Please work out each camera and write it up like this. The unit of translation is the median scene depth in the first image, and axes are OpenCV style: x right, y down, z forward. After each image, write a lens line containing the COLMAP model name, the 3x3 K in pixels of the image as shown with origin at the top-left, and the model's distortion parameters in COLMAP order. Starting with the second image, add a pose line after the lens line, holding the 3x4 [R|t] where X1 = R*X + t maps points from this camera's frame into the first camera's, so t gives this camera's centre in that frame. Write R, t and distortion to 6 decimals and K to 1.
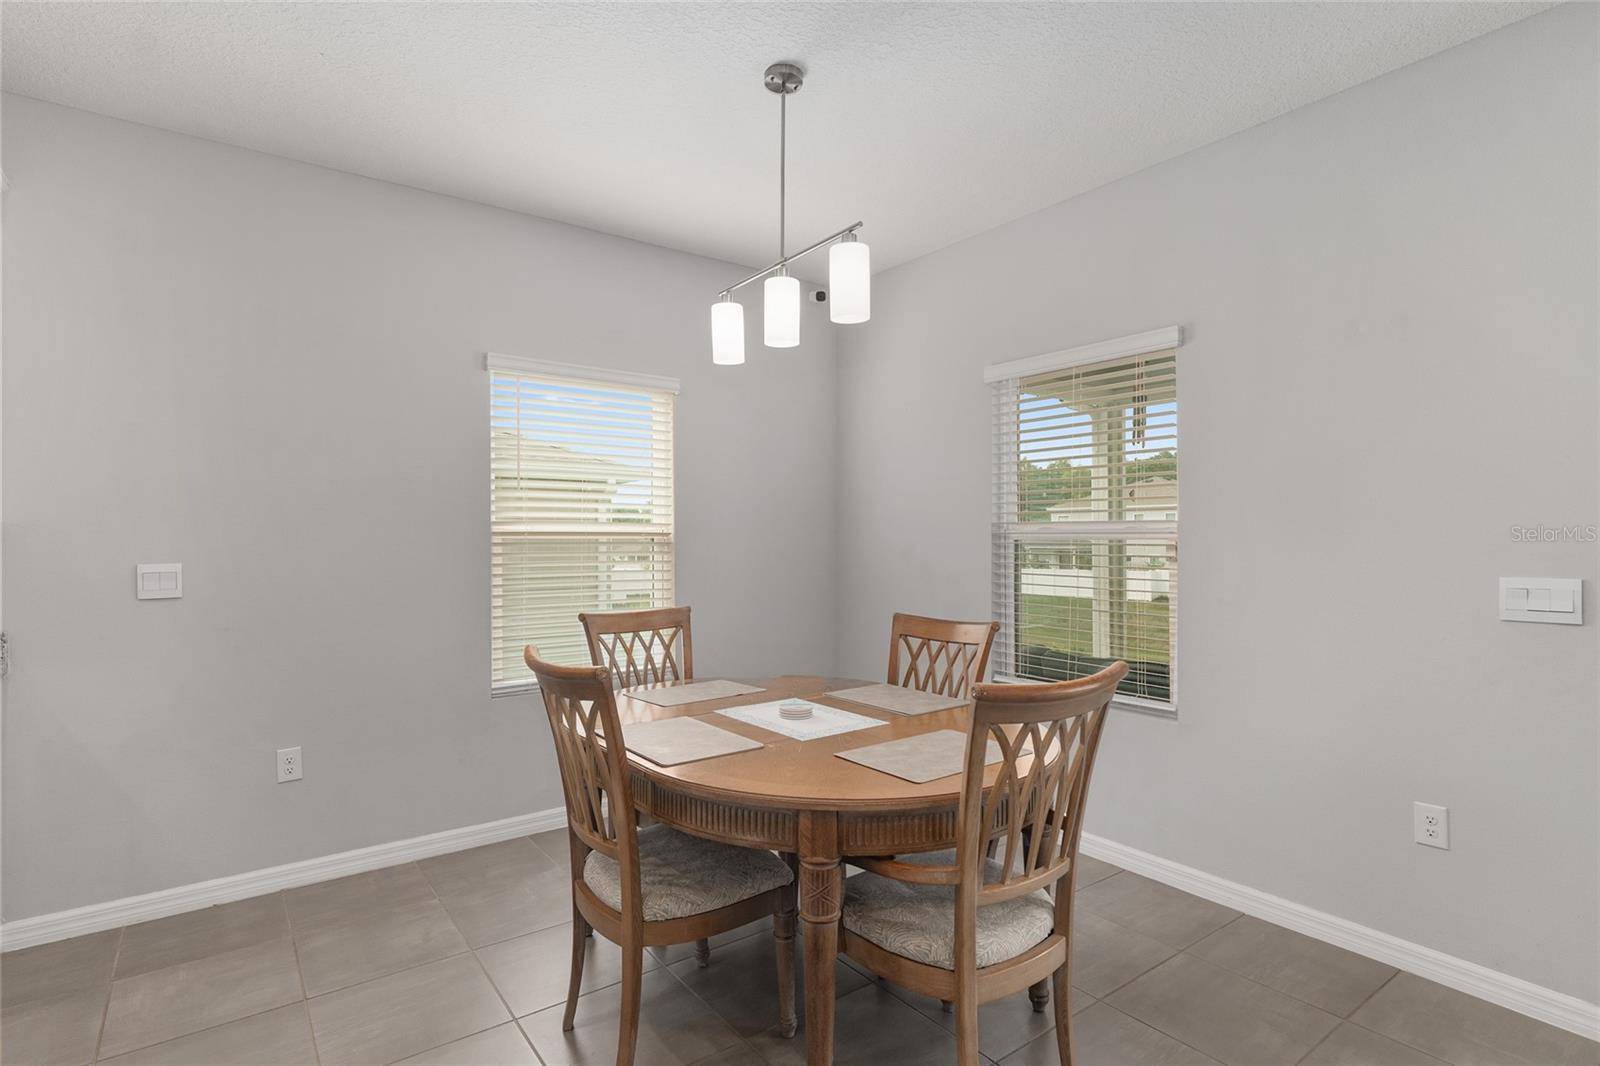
lens RADIAL K [[799.4, 0, 800.0], [0, 799.4, 533.0], [0, 0, 1]] dist [0.000571, 0.000081]
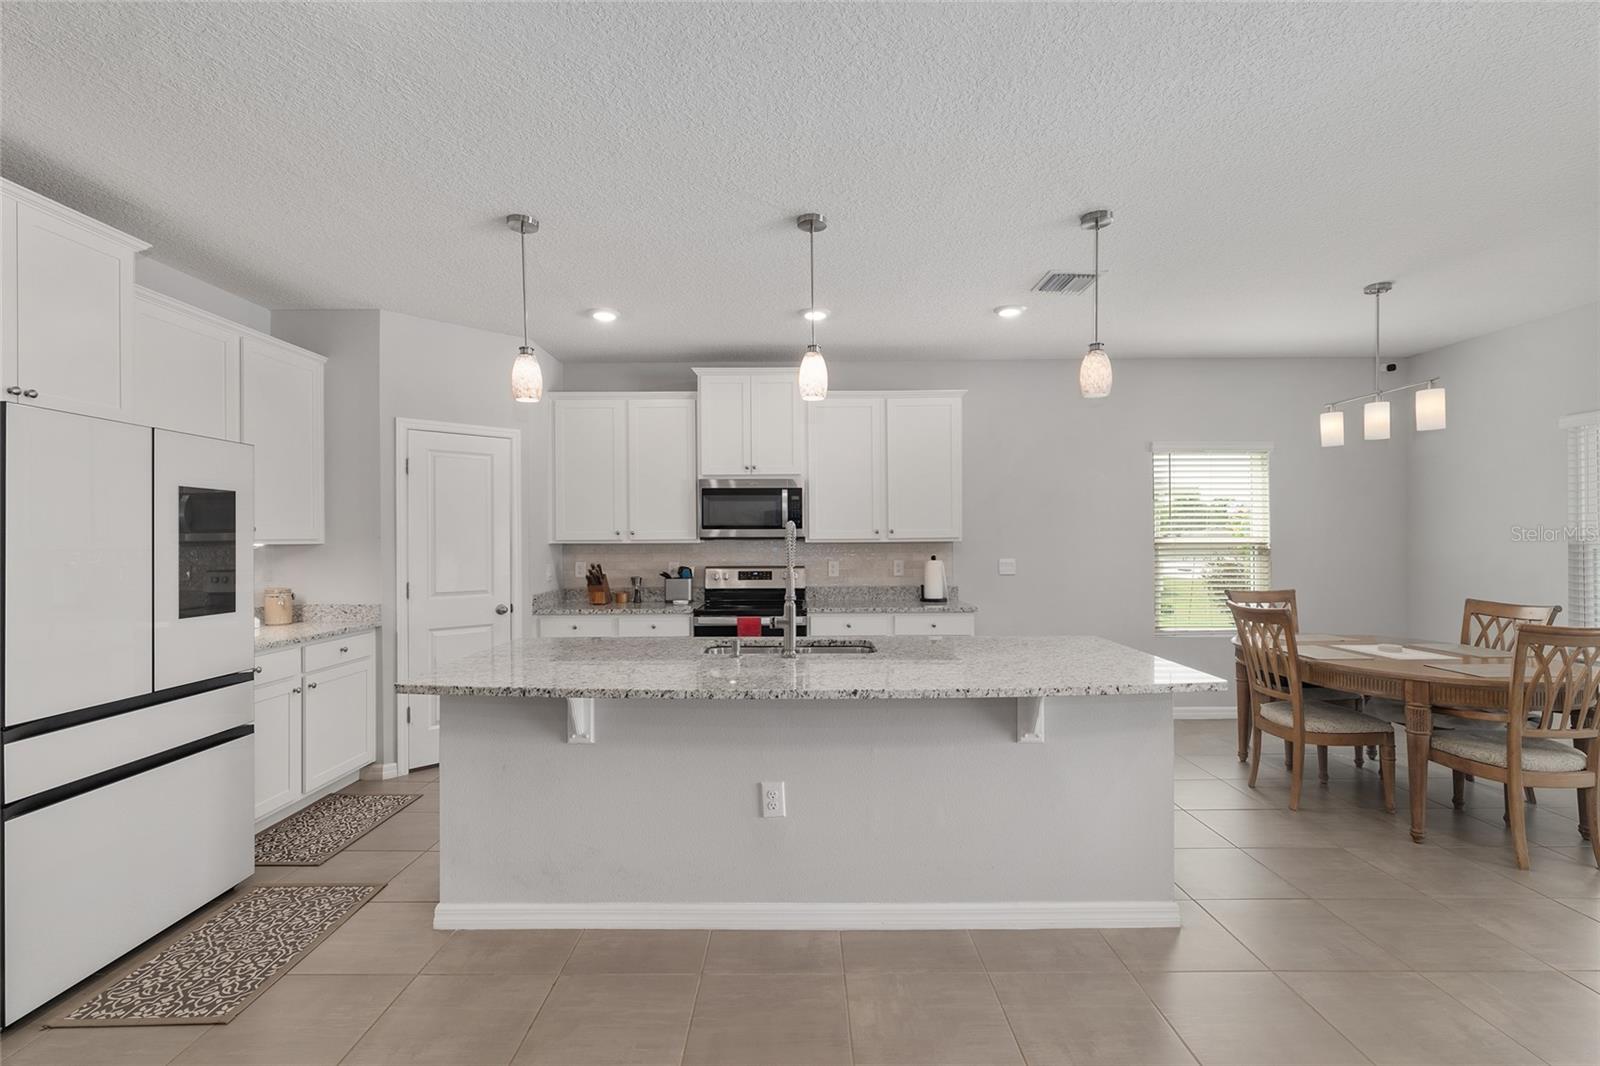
lens RADIAL K [[709.1, 0, 796.1], [0, 709.1, 534.2], [0, 0, 1]] dist [-0.001874, 0.000124]
pose [[0.800762, -0.005527, -0.598957, -0.097466], [0.006244, 0.999980, -0.000881, -0.028465], [0.598950, -0.003035, 0.800781, -0.857276]]
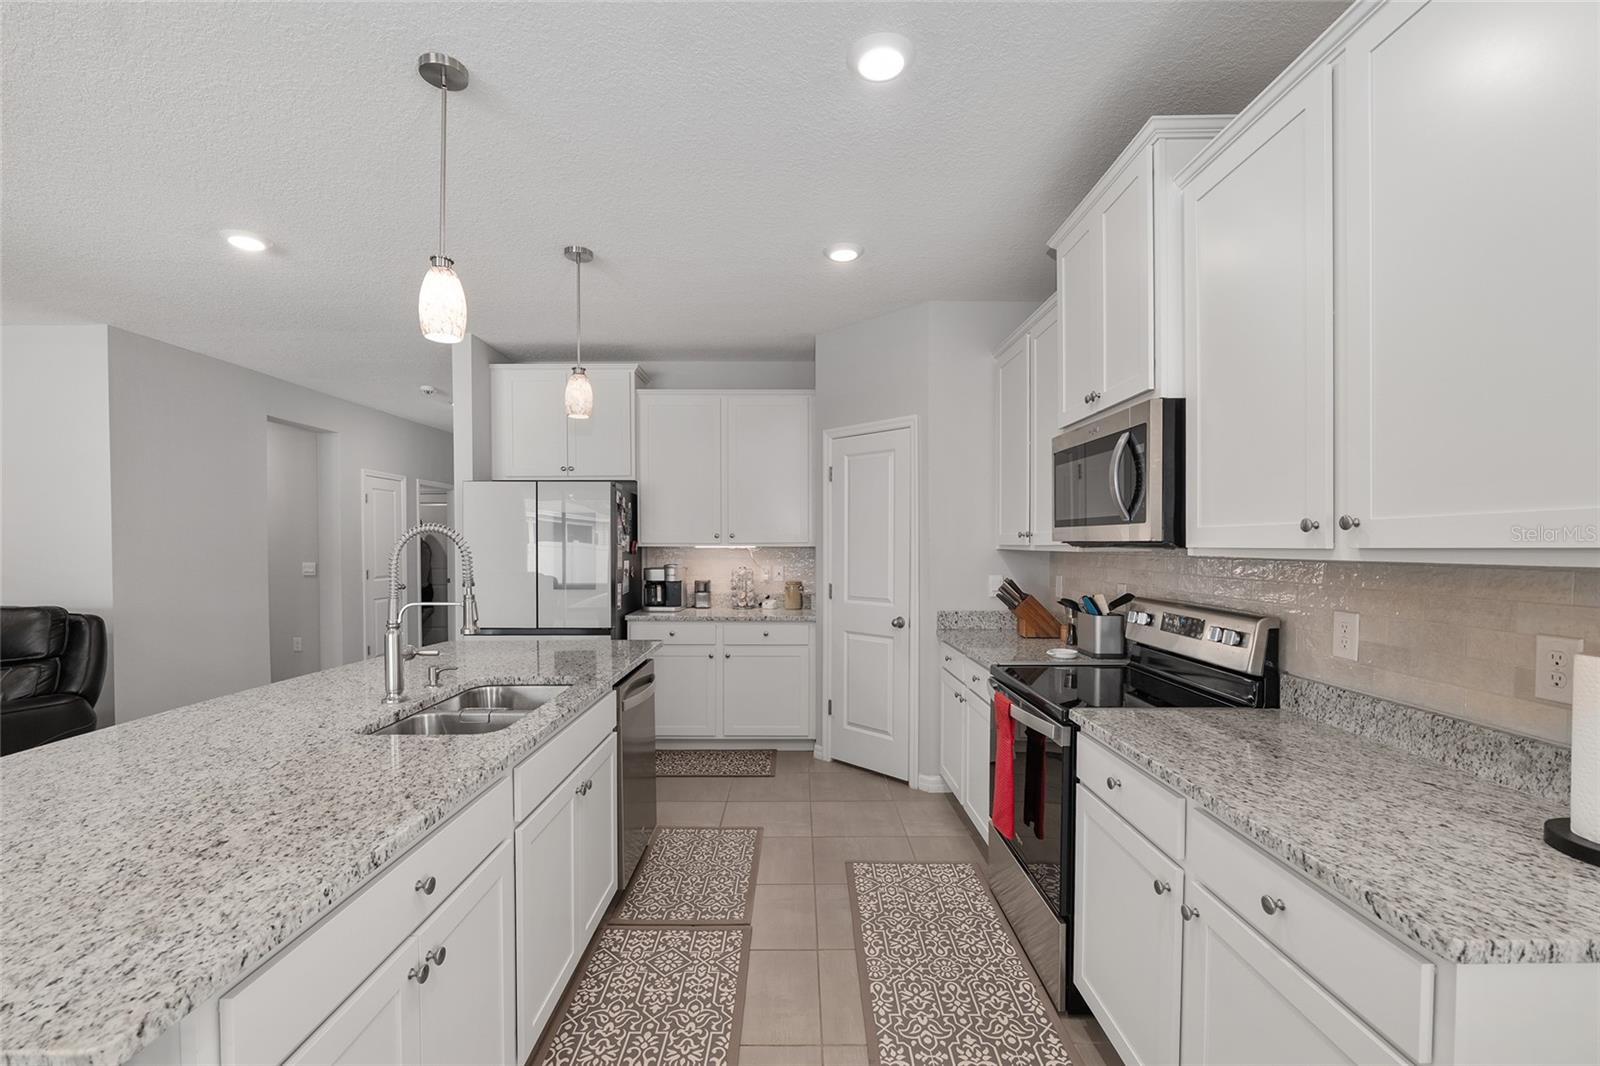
lens RADIAL K [[698.0, 0, 800.1], [0, 698.0, 537.2], [0, 0, 1]] dist [-0.002028, -0.000218]
pose [[-0.595215, -0.004814, -0.803552, -0.328790], [0.004787, 0.999943, -0.009536, -0.023428], [0.803553, -0.009522, -0.595158, 0.661498]]
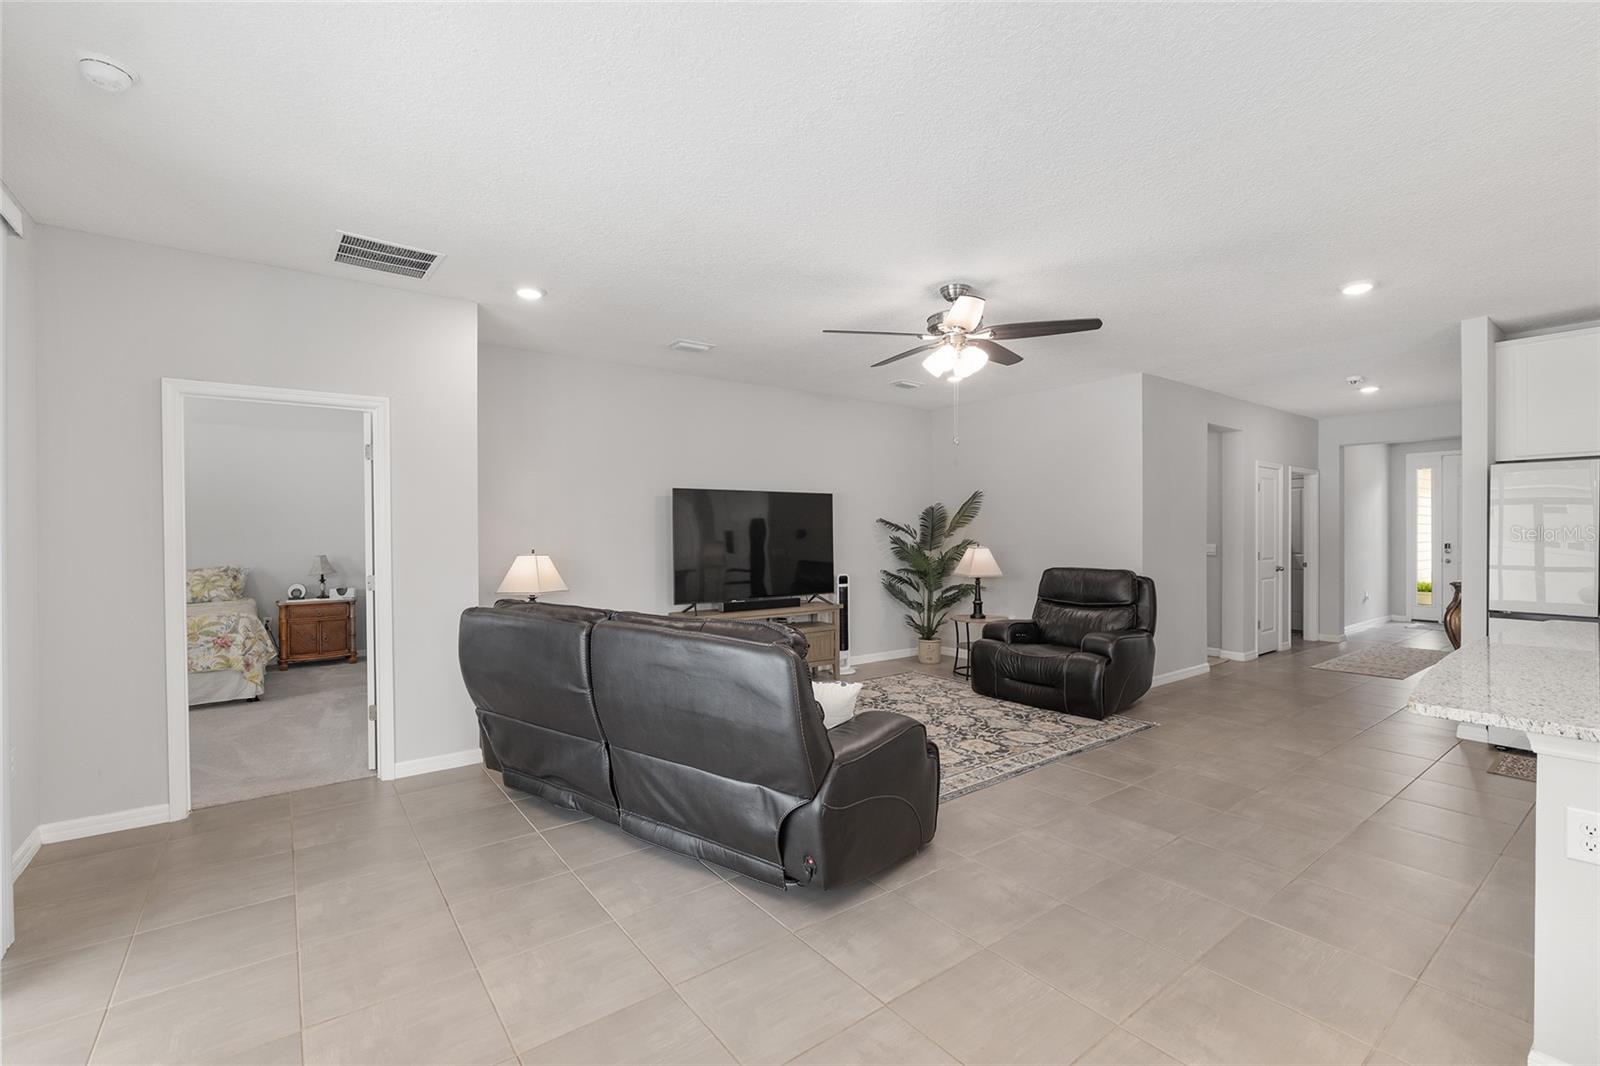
lens RADIAL K [[698.0, 0, 800.1], [0, 698.0, 537.2], [0, 0, 1]] dist [-0.002028, -0.000218]
pose [[-0.999923, 0.006060, -0.010852, 0.376033], [0.005998, 0.999966, 0.005700, -0.021853], [0.010886, 0.005635, -0.999925, 0.682163]]
